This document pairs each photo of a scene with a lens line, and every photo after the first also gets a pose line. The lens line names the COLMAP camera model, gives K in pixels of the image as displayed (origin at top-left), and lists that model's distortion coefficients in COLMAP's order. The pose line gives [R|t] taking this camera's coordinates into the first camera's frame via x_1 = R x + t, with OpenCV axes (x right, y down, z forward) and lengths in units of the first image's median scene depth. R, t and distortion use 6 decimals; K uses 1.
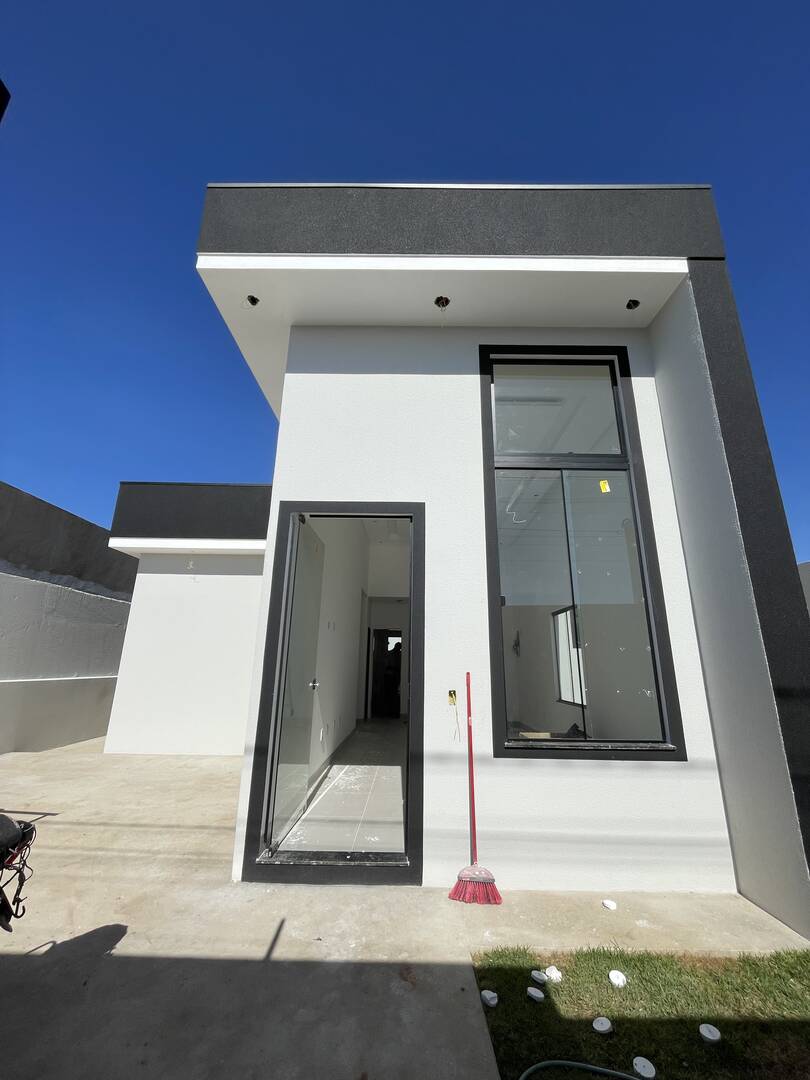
lens RADIAL K [[439.2, 0, 408.8], [0, 439.2, 538.9], [0, 0, 1]] dist [-0.001329, -0.000160]
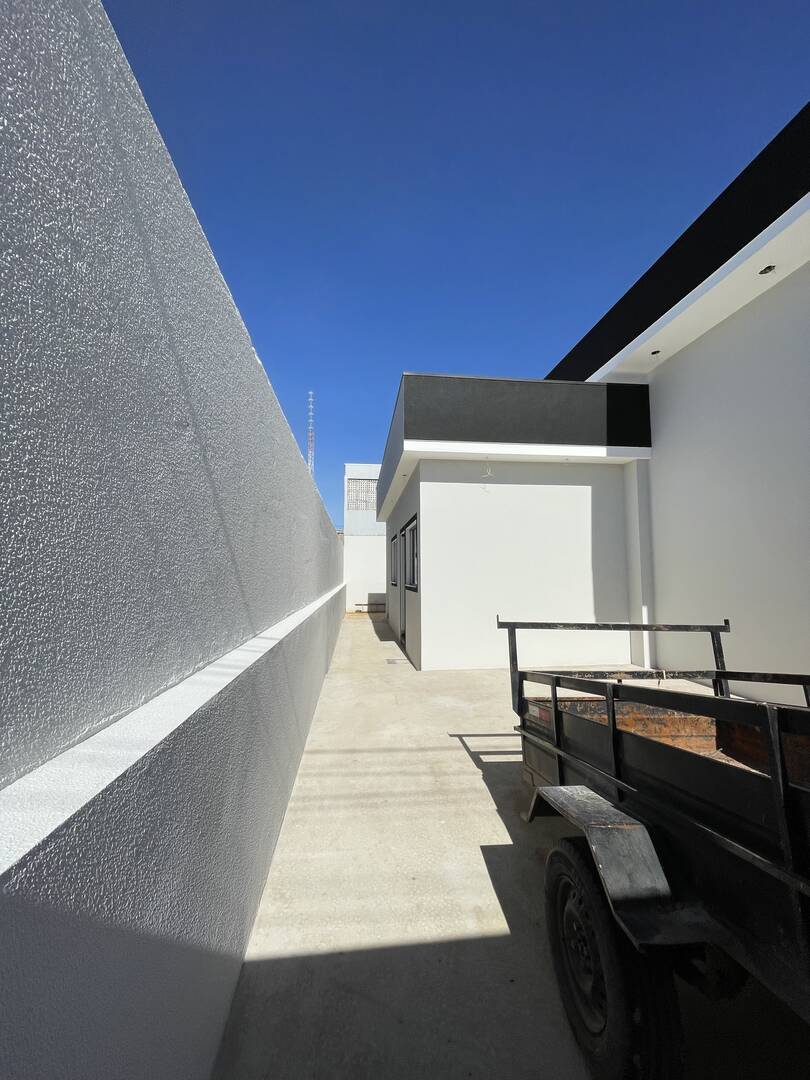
lens RADIAL K [[439.2, 0, 408.8], [0, 439.2, 538.9], [0, 0, 1]] dist [-0.001329, -0.000160]
pose [[0.992461, -0.008902, 0.122233, -1.877268], [-0.015102, 0.980875, 0.194051, 0.047547], [-0.121623, -0.194434, 0.973346, 0.287178]]
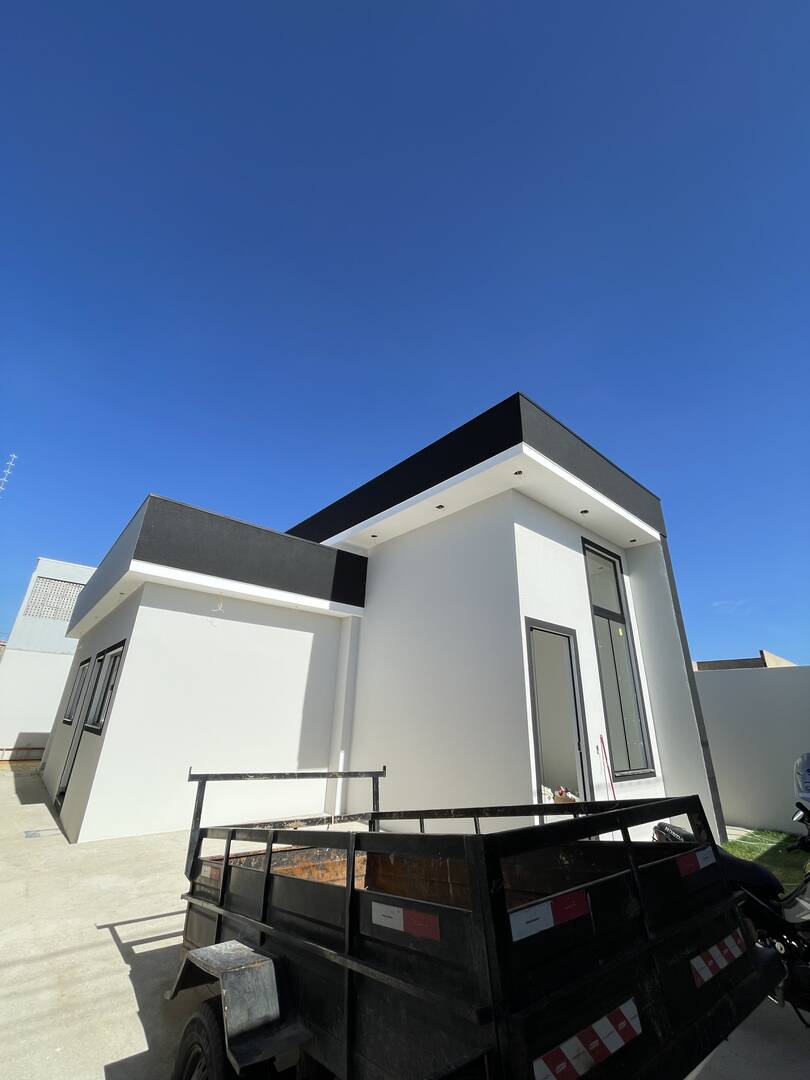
lens RADIAL K [[439.2, 0, 408.8], [0, 439.2, 538.9], [0, 0, 1]] dist [-0.001329, -0.000160]
pose [[0.753915, 0.253742, 0.605993, -1.920162], [-0.198405, 0.967271, -0.158182, -0.032716], [-0.626297, -0.000976, 0.779584, 0.112341]]
